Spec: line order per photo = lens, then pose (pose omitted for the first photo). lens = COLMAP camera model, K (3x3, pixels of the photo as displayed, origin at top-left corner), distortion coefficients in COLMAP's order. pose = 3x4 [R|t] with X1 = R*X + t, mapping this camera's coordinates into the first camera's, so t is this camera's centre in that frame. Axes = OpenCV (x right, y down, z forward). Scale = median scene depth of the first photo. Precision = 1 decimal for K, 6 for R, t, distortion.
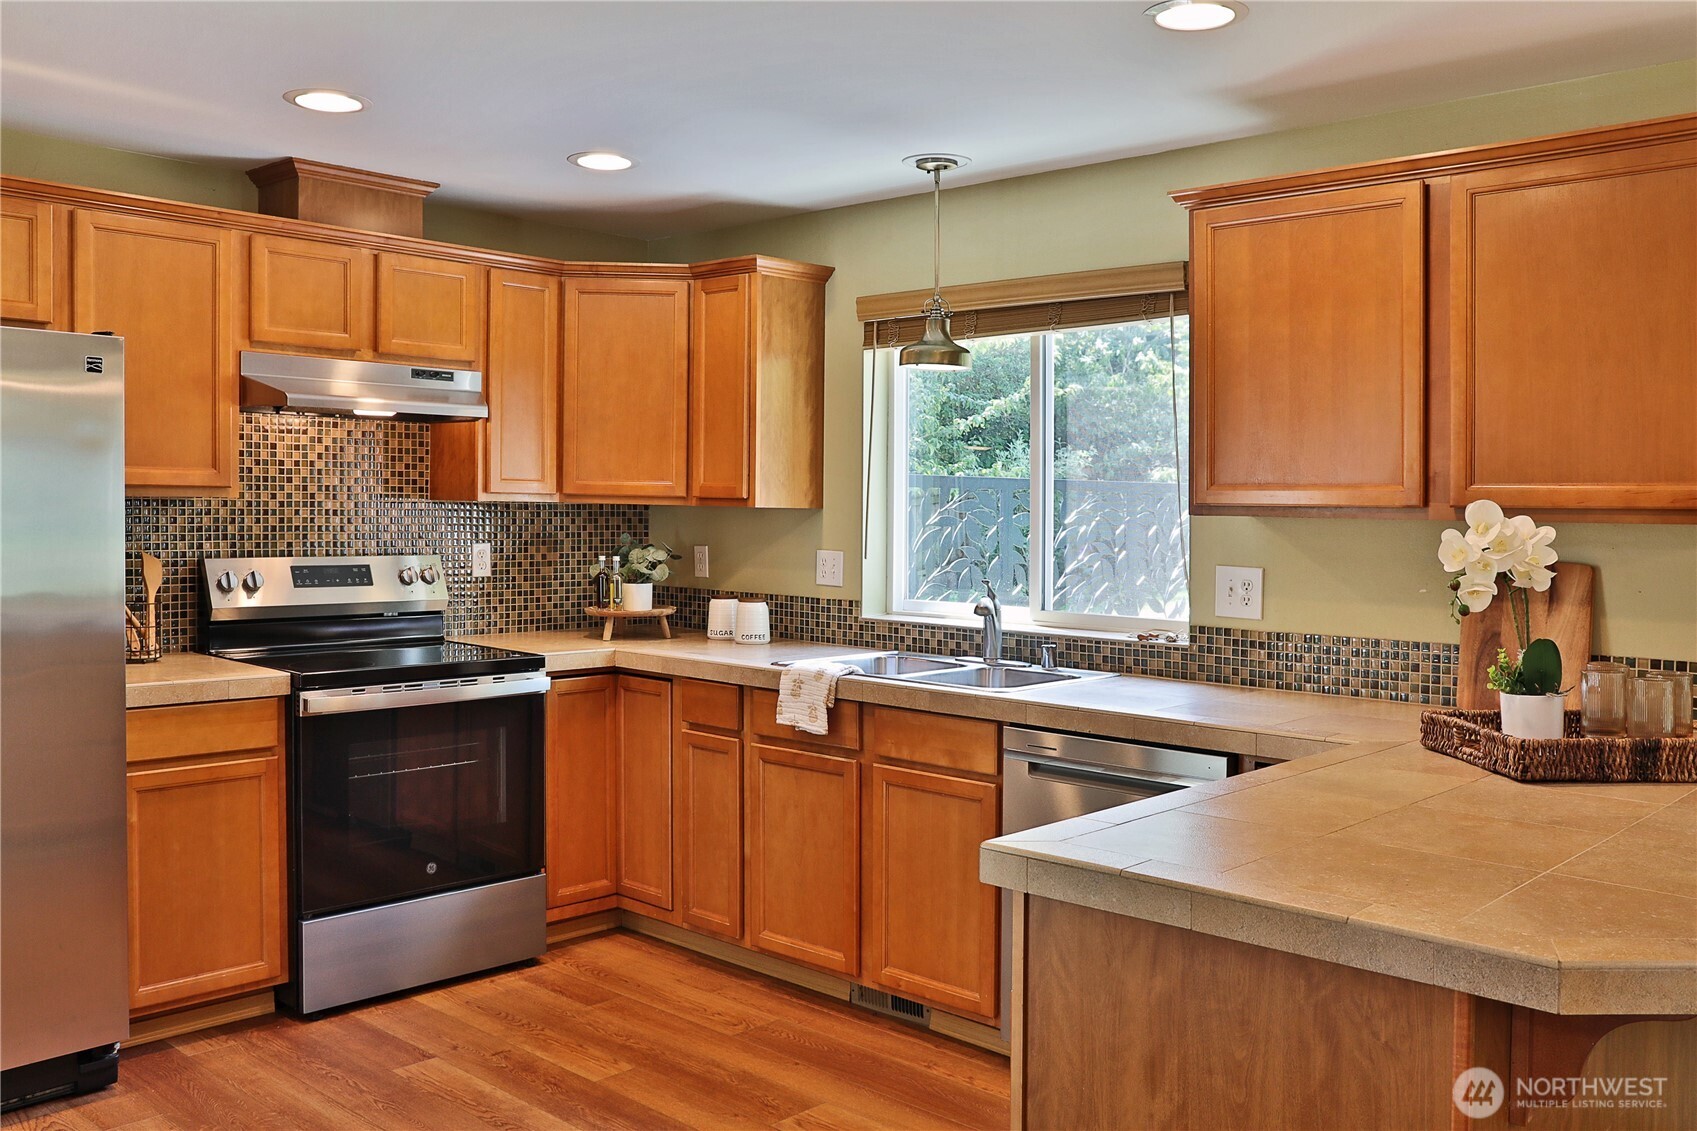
lens RADIAL K [[1432.9, 0, 853.8], [0, 1432.9, 541.5], [0, 0, 1]] dist [-0.053116, 0.002365]
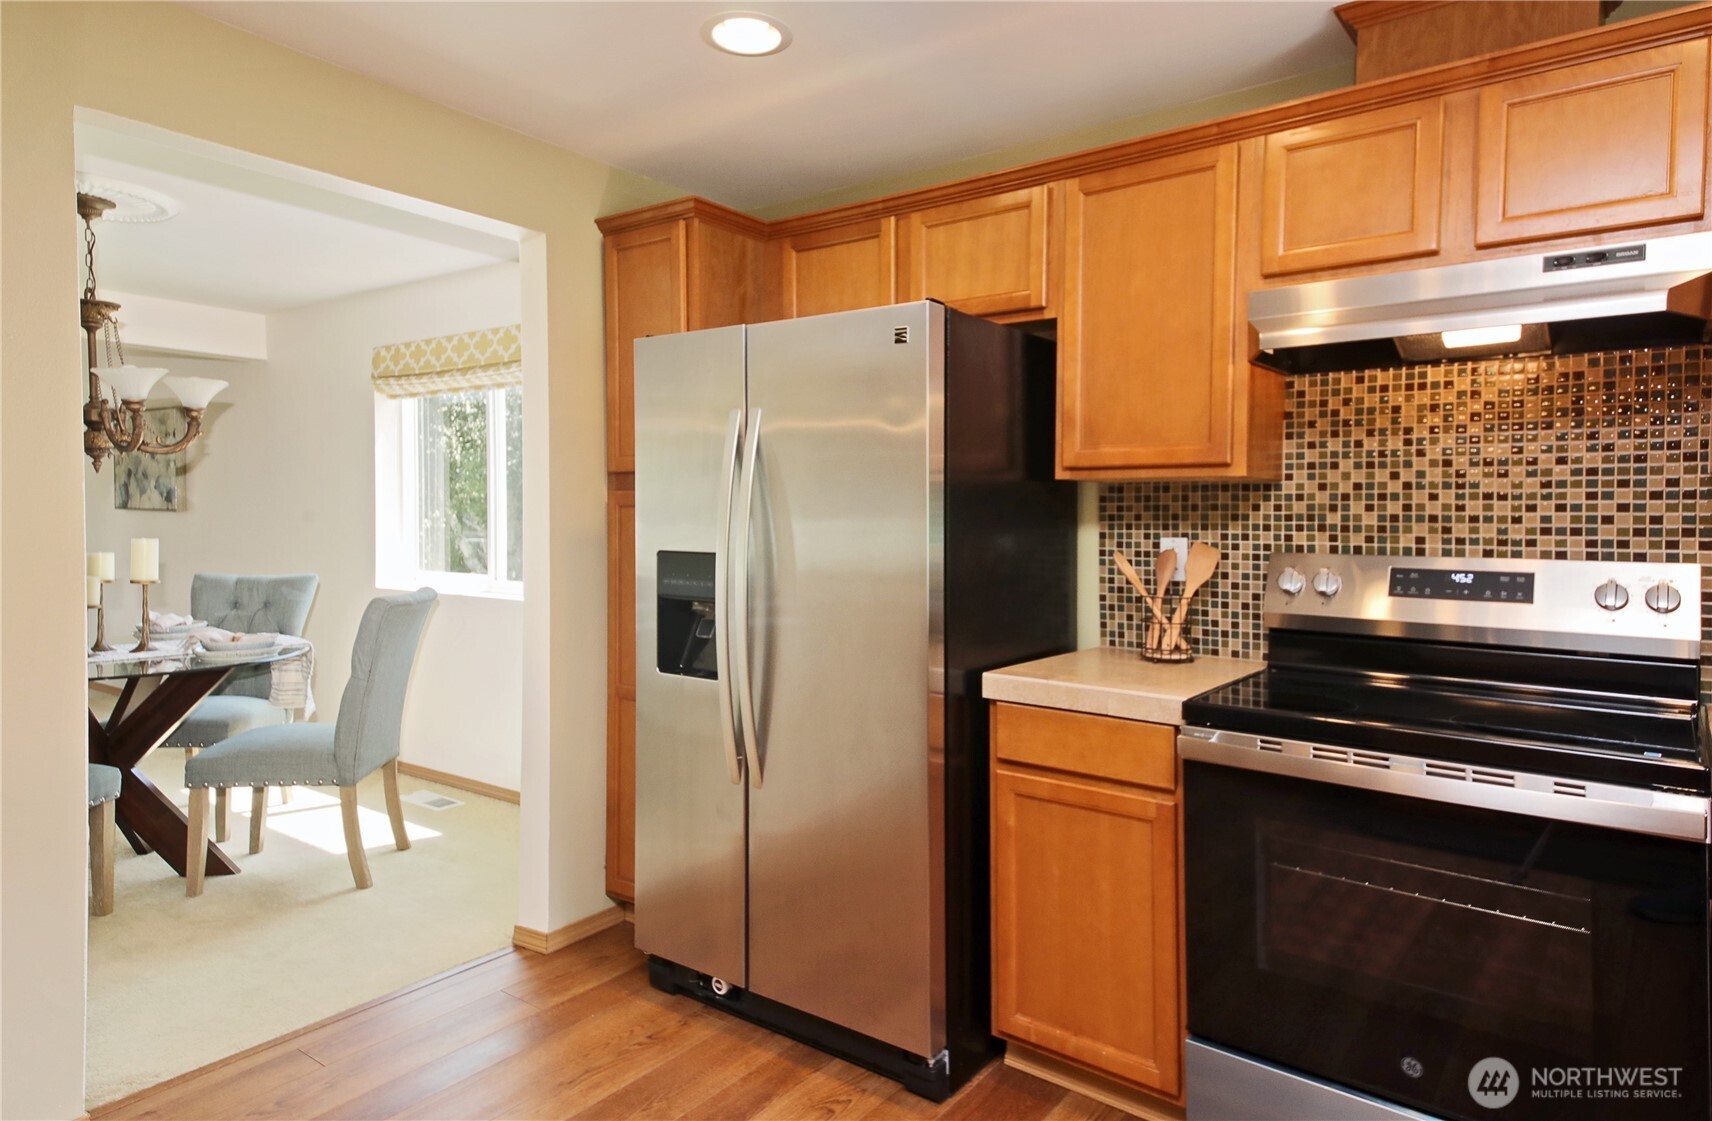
lens RADIAL K [[1006.5, 0, 826.4], [0, 1006.5, 539.4], [0, 0, 1]] dist [0.051758, -0.011490]
pose [[0.104504, 0.011176, -0.994462, 0.104508], [-0.031362, 0.999477, 0.007936, 0.007367], [0.994030, 0.030359, 0.104800, 0.642531]]
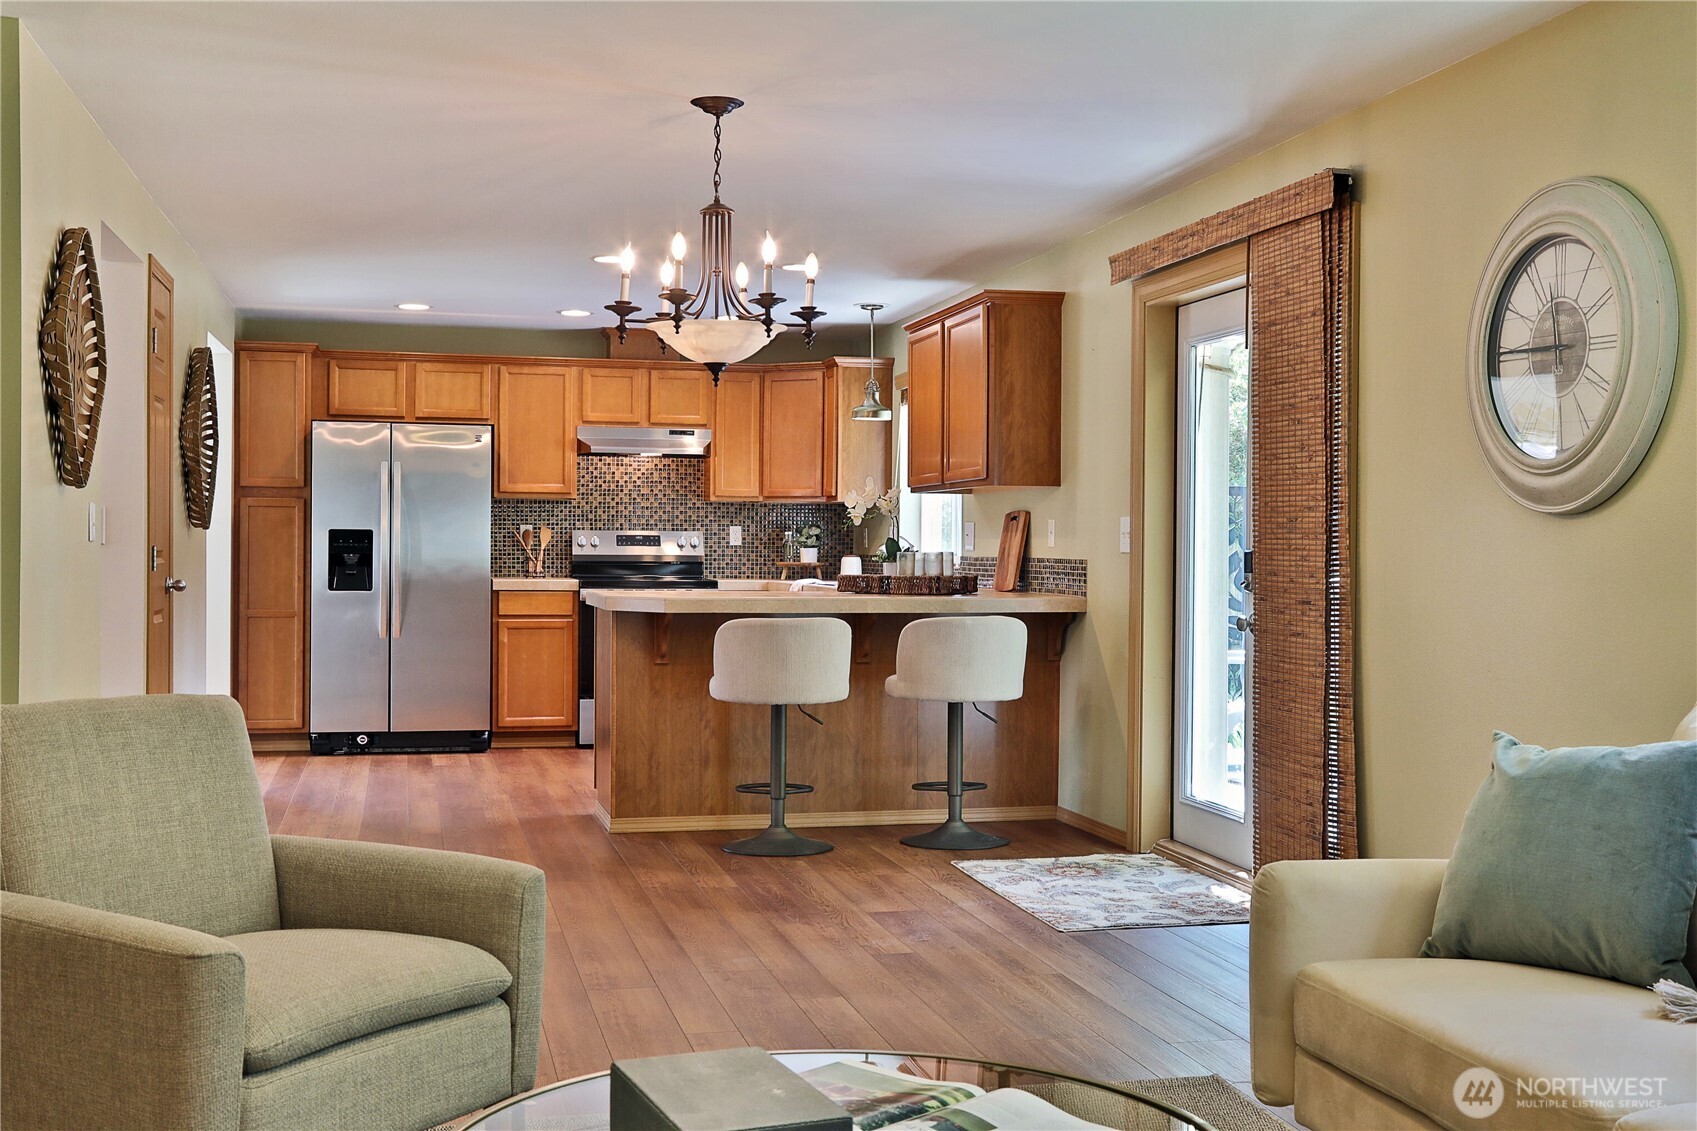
lens RADIAL K [[1707.5, 0, 844.3], [0, 1707.5, 553.9], [0, 0, 1]] dist [-0.084704, 0.000000]
pose [[0.843035, -0.004874, -0.537837, 1.098173], [-0.009123, 0.999686, -0.023359, 0.093301], [0.537782, 0.024599, 0.842725, -0.776041]]
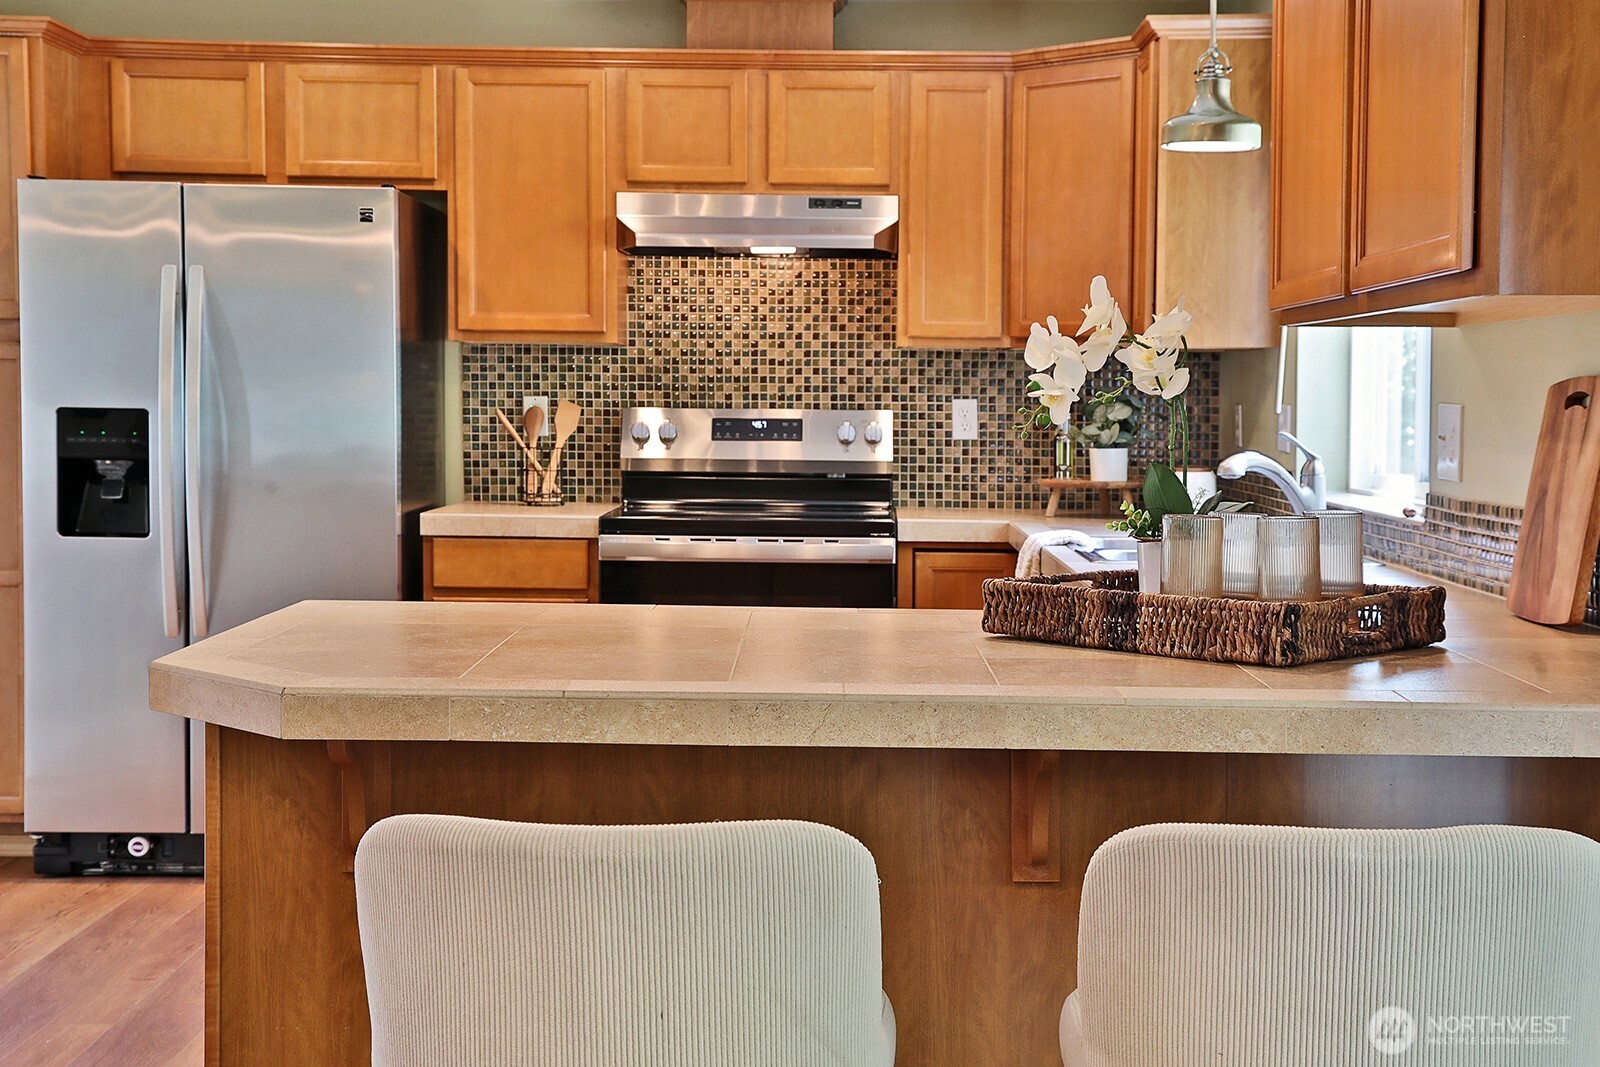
lens RADIAL K [[2145.8, 0, 803.4], [0, 2145.8, 466.4], [0, 0, 1]] dist [0.090759, 0.000000]
pose [[0.683890, 0.017268, -0.729381, 0.674124], [-0.019321, 0.999798, 0.005553, 0.039847], [0.729329, 0.010295, 0.684086, 0.072687]]
